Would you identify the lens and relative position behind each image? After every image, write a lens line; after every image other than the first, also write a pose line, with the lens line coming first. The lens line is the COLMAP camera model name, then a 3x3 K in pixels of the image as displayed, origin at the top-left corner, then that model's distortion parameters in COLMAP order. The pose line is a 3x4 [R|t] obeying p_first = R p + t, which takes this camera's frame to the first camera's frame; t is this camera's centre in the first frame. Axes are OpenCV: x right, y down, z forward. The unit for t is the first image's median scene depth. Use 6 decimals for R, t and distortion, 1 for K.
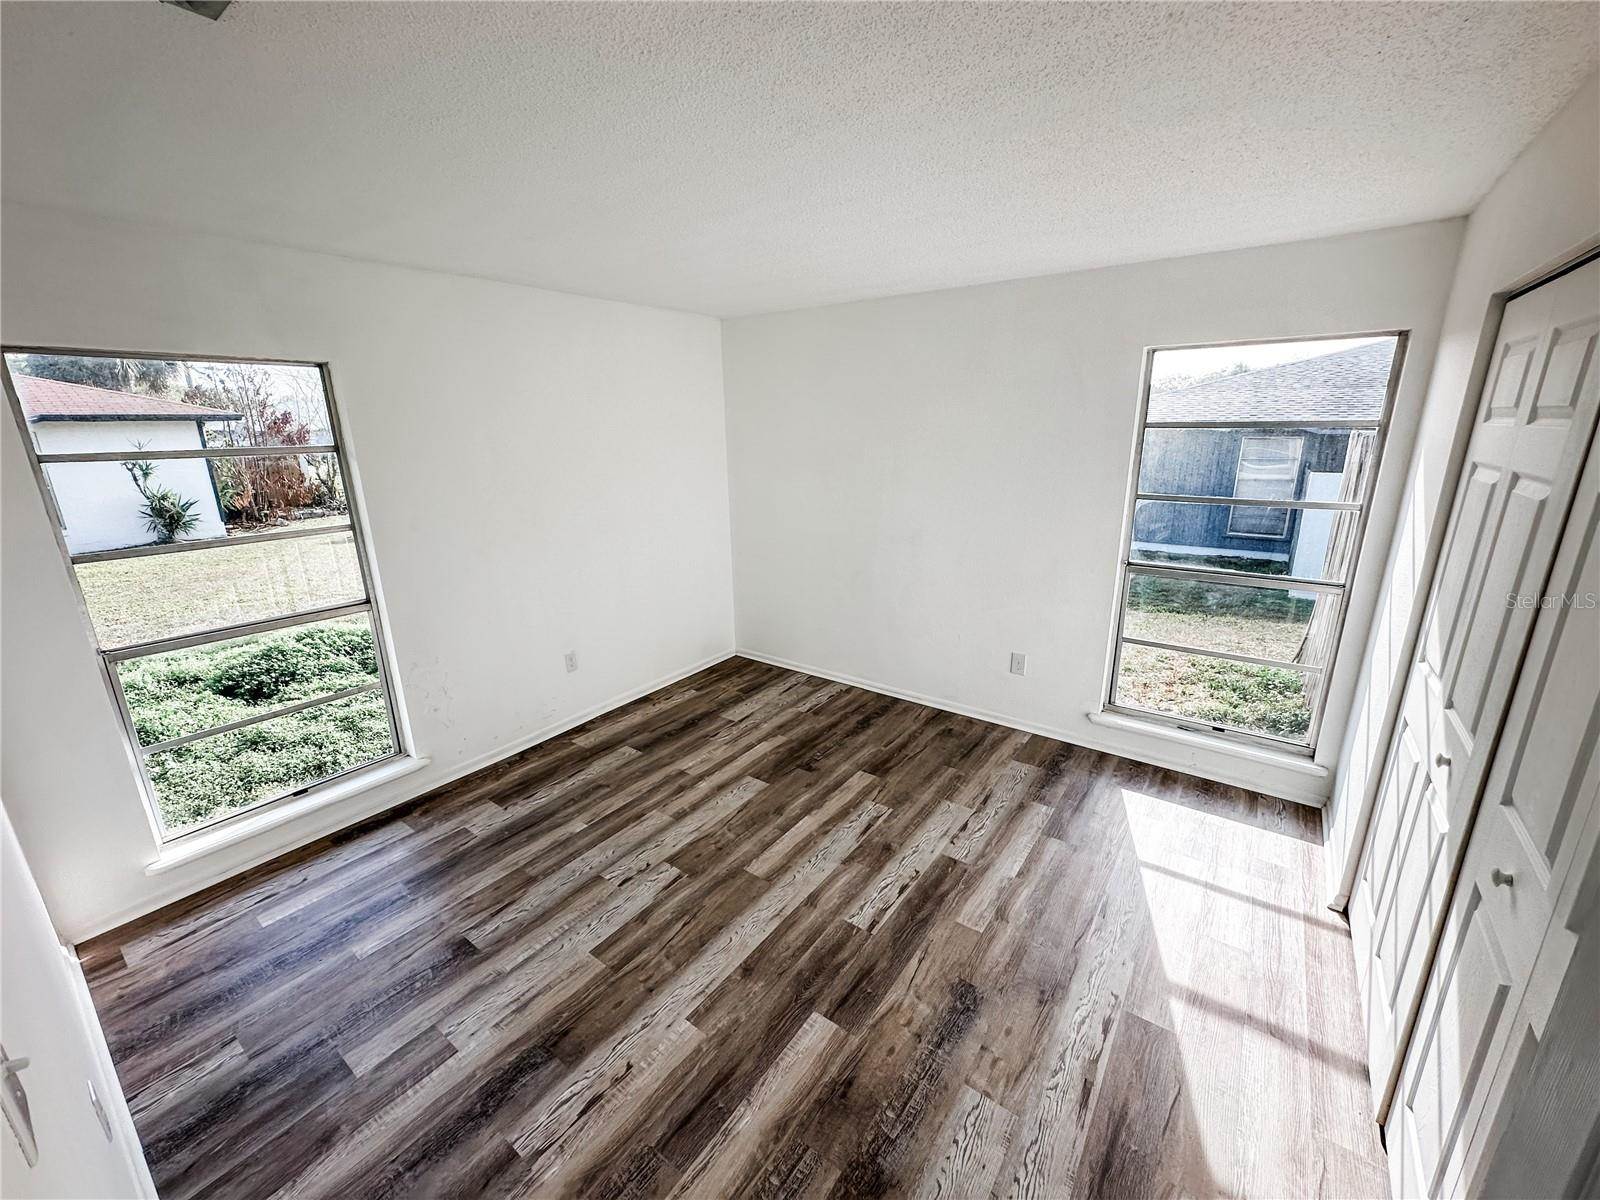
lens RADIAL K [[639.0, 0, 805.8], [0, 639.0, 601.9], [0, 0, 1]] dist [-0.002158, 0.001406]
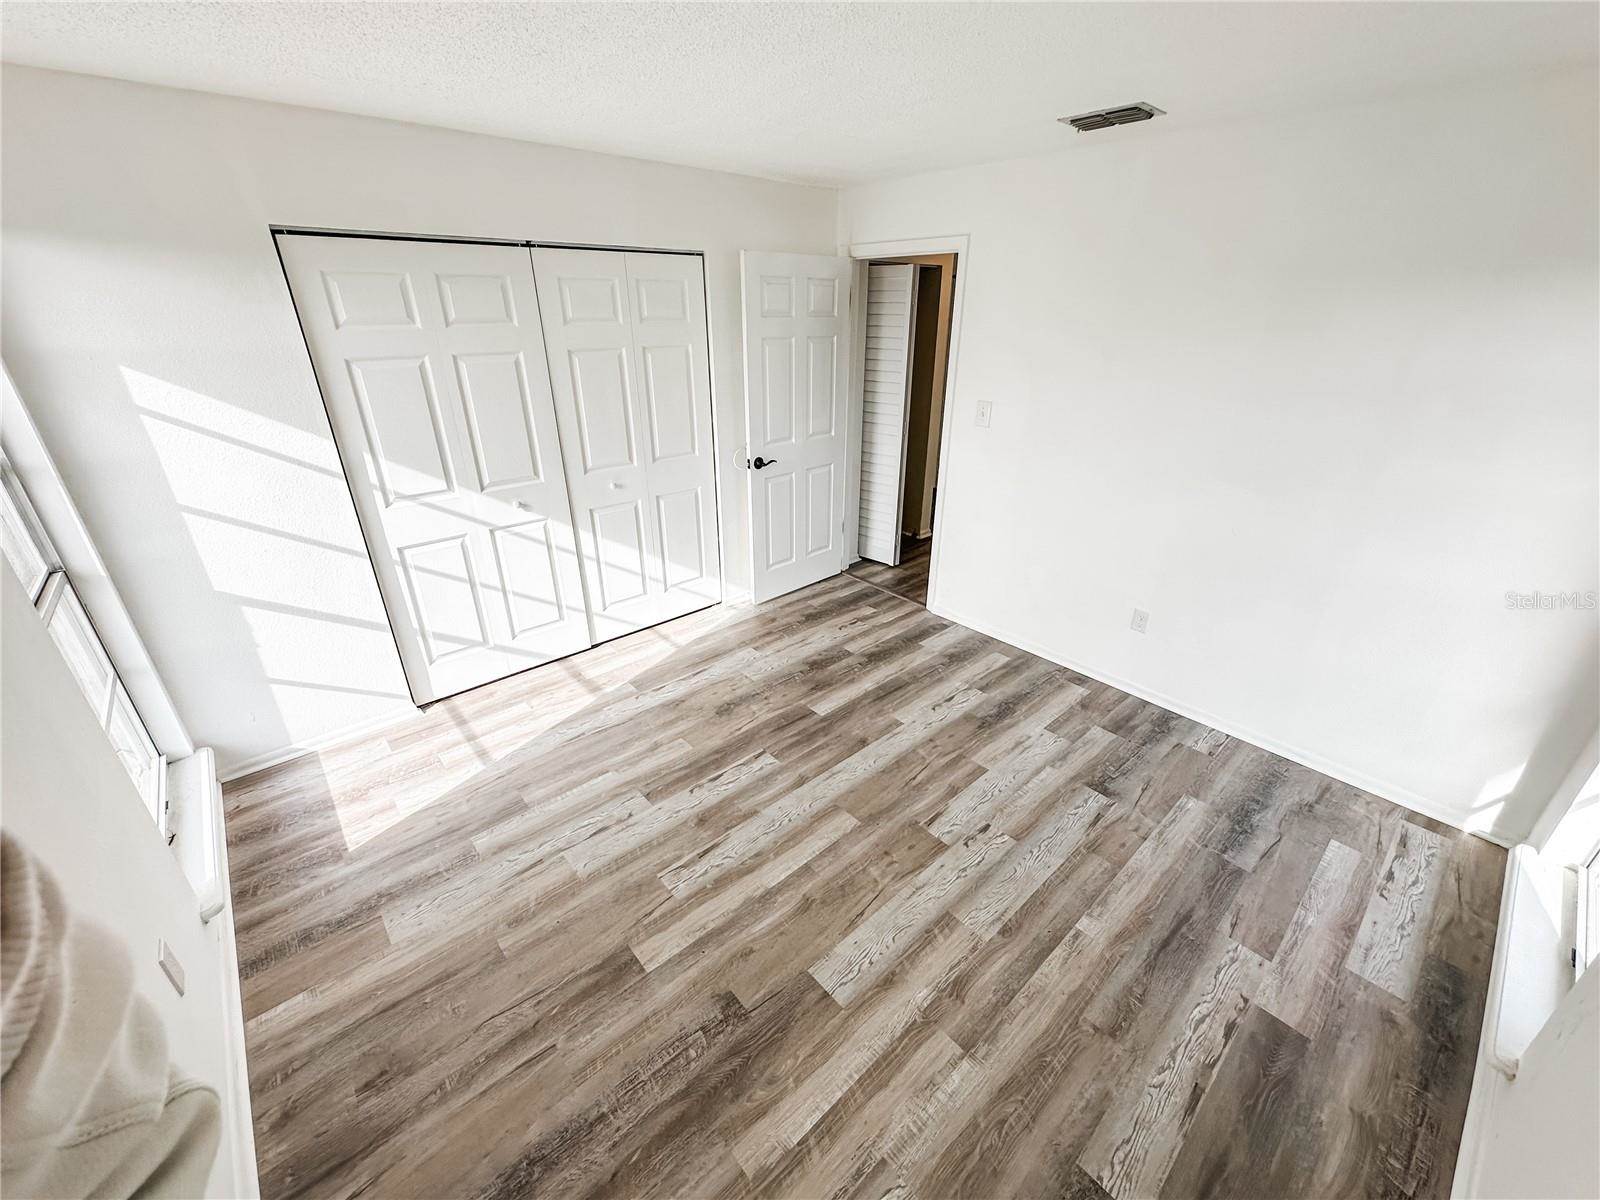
lens RADIAL K [[639.0, 0, 795.8], [0, 639.0, 604.3], [0, 0, 1]] dist [-0.002158, 0.001406]
pose [[-0.973481, -0.083629, 0.212933, -0.185803], [0.075788, 0.760329, 0.645101, -0.463685], [-0.215849, 0.644132, -0.733828, 1.569461]]
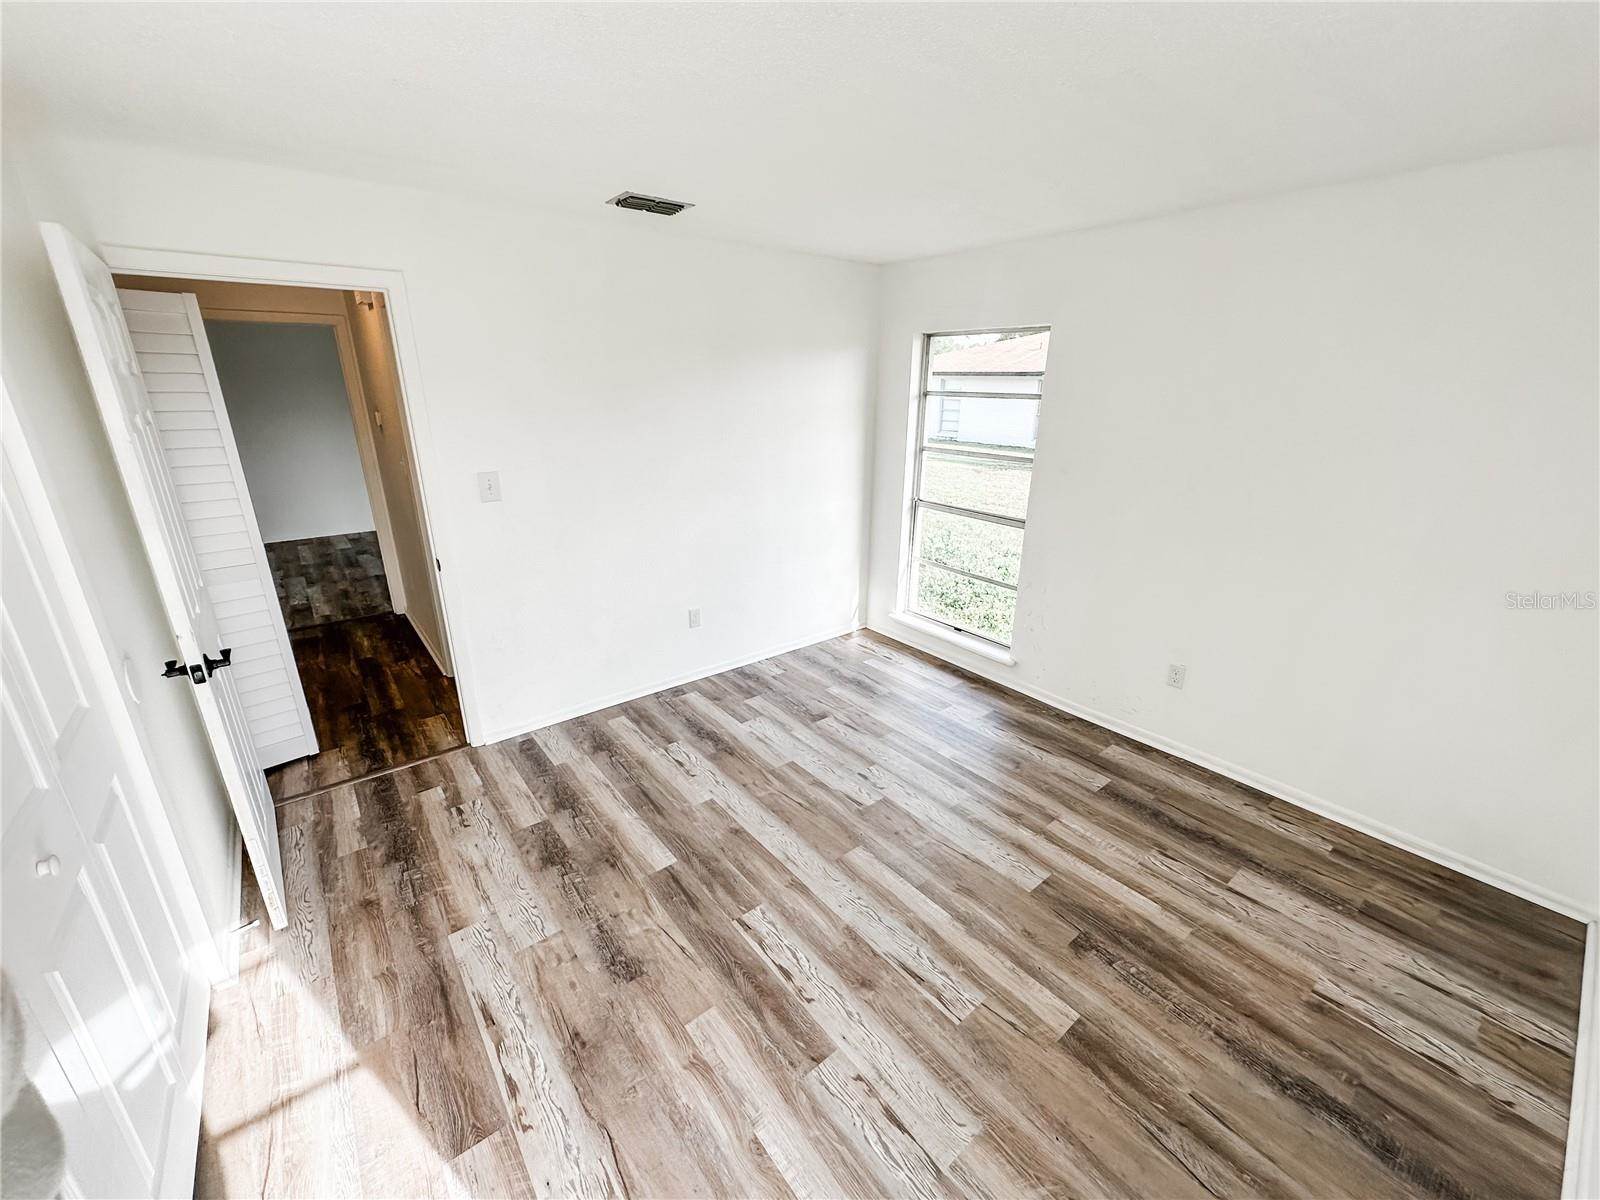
lens RADIAL K [[639.0, 0, 798.8], [0, 639.0, 607.9], [0, 0, 1]] dist [-0.002158, 0.001406]
pose [[-0.270022, 0.335784, -0.902407, 0.715724], [-0.264356, 0.875350, 0.404818, -0.281550], [0.925853, 0.347866, -0.147597, 0.969817]]
